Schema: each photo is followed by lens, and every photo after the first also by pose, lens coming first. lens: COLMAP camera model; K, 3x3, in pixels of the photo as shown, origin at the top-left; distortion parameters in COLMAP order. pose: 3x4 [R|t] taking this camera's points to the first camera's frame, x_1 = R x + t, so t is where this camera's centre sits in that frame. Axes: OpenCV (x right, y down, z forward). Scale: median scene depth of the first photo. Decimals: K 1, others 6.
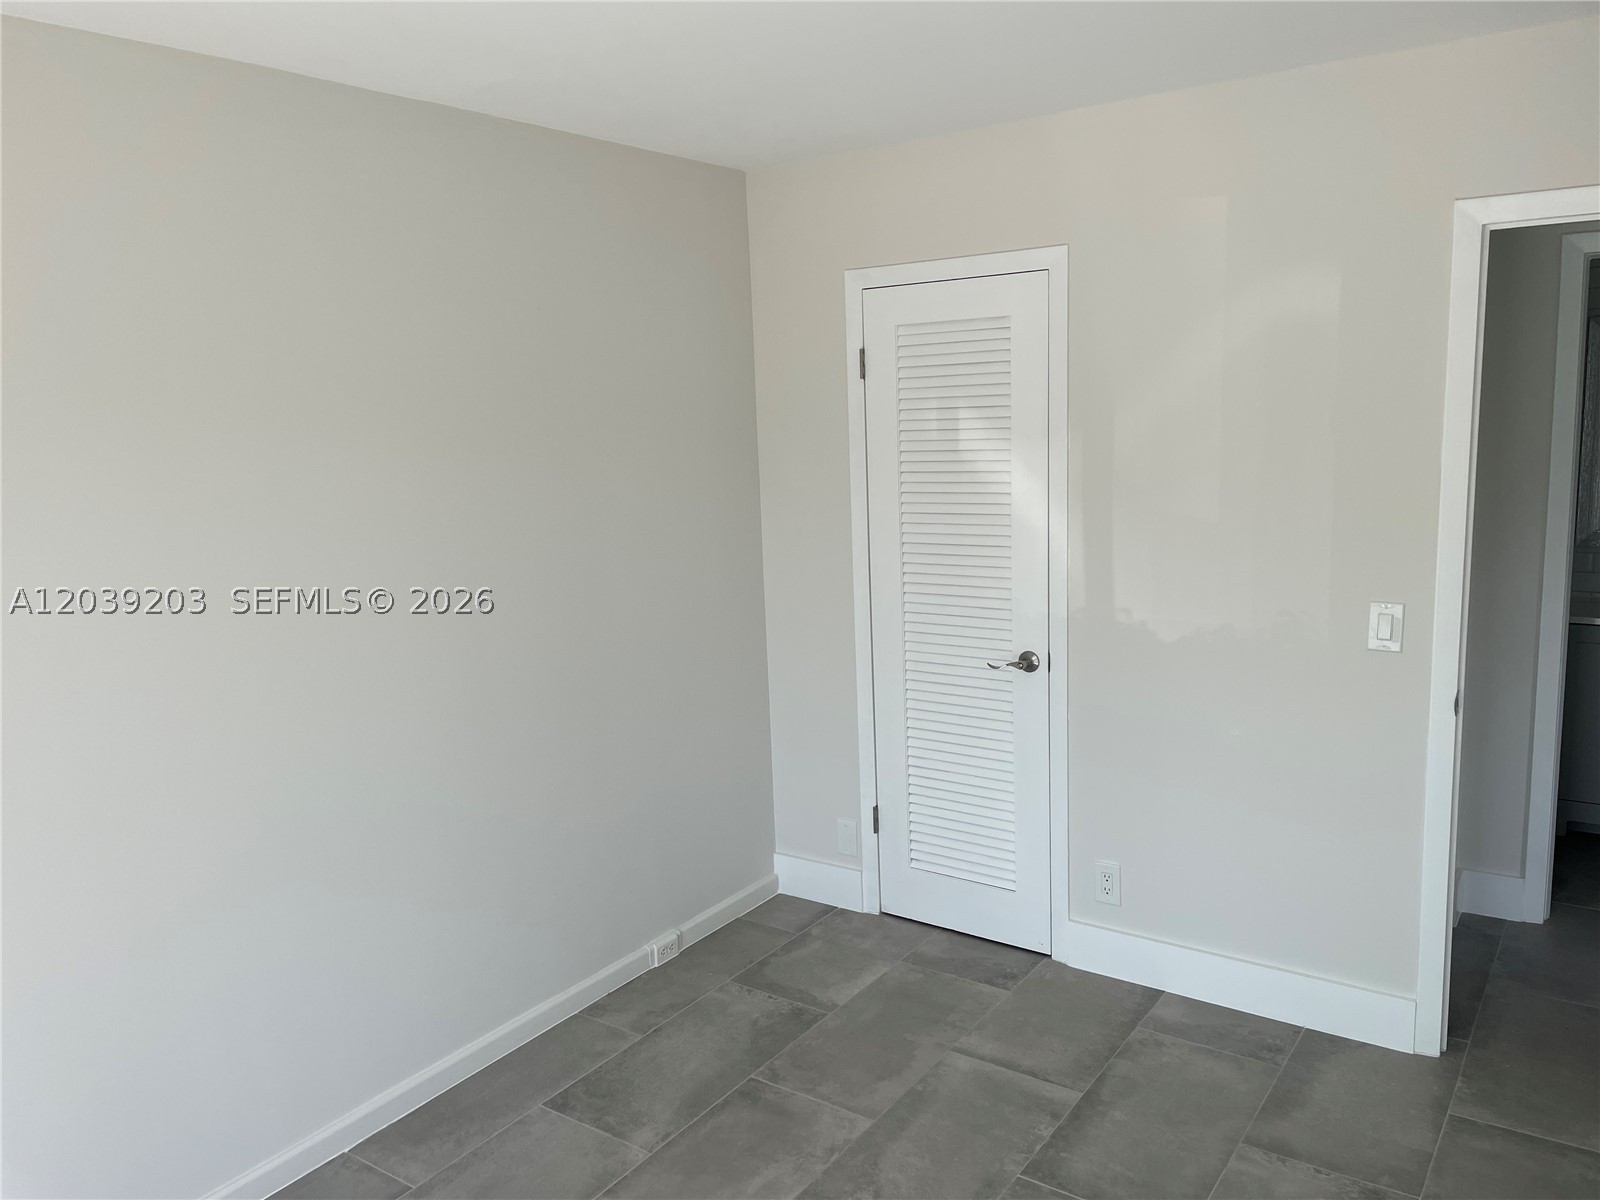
lens RADIAL K [[1213.7, 0, 801.3], [0, 1213.7, 611.3], [0, 0, 1]] dist [0.101668, -0.130169]
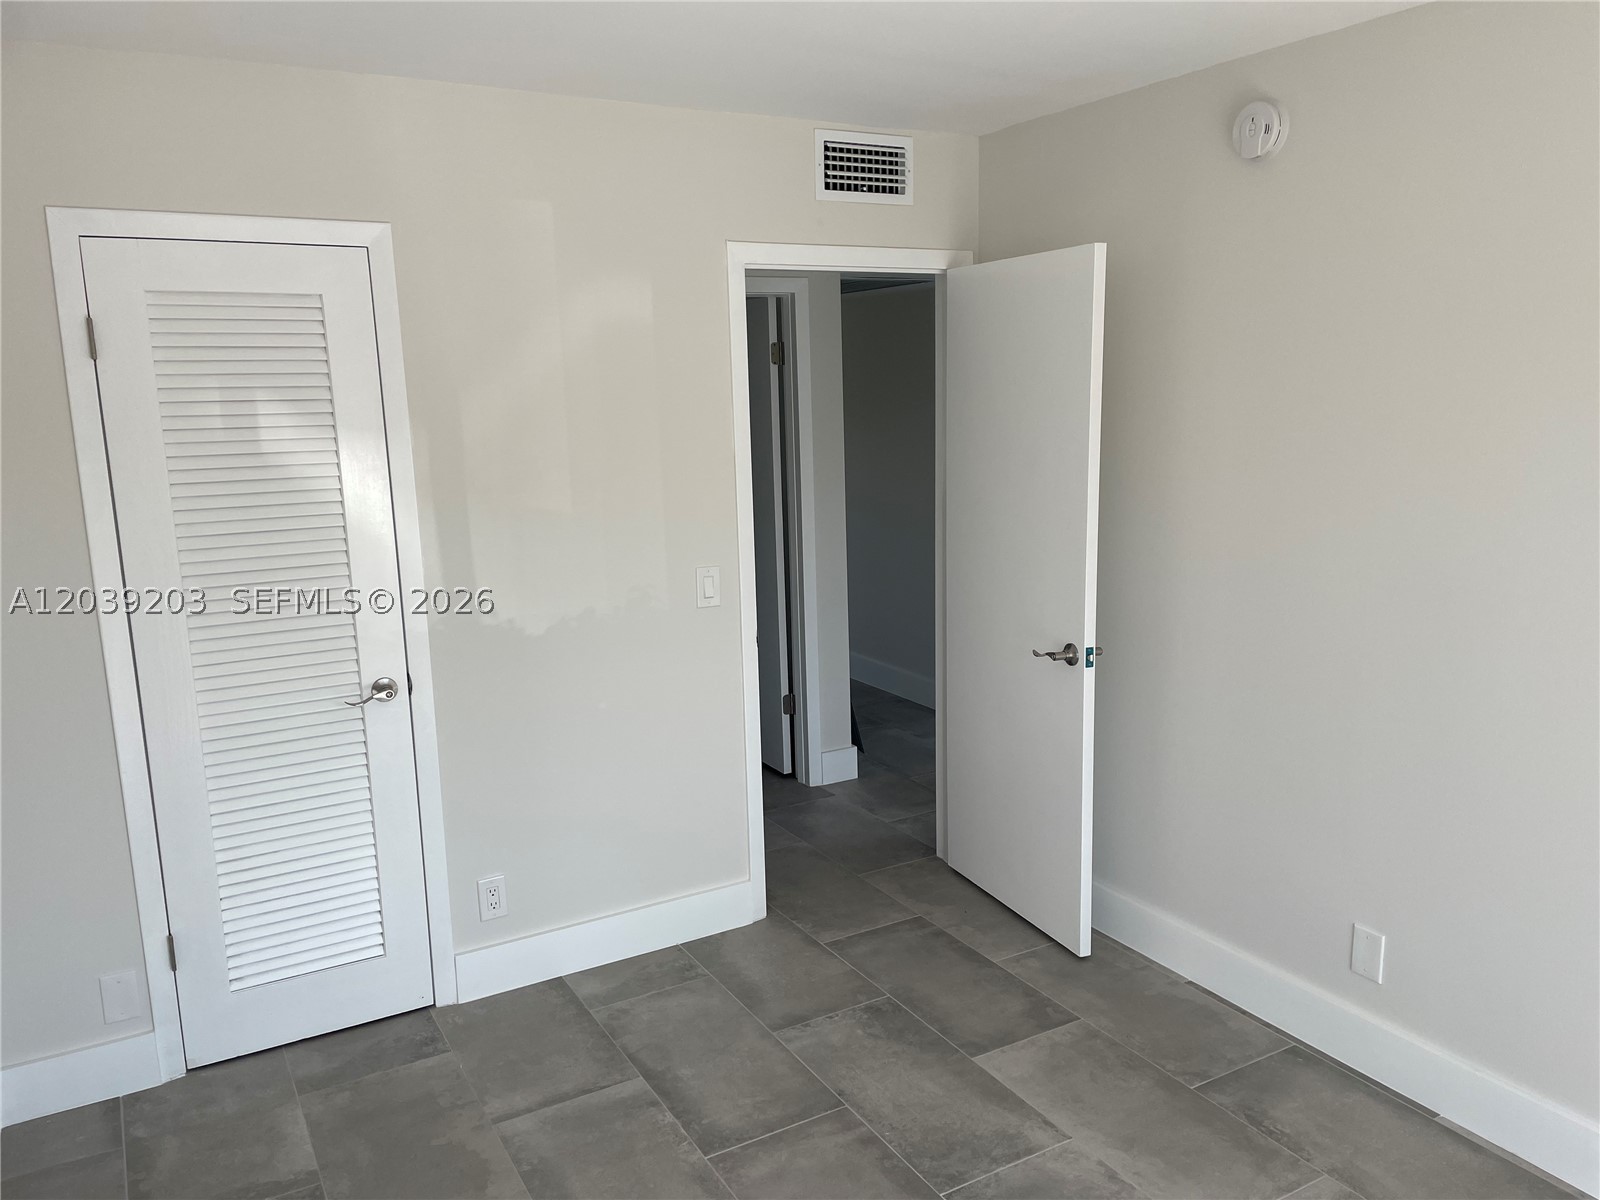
lens RADIAL K [[1213.7, 0, 801.3], [0, 1213.7, 611.3], [0, 0, 1]] dist [0.101668, -0.130169]
pose [[0.413903, -0.140118, 0.899473, -0.485279], [0.158637, 0.984066, 0.080297, -0.038500], [-0.896392, 0.109455, 0.429536, 0.344360]]
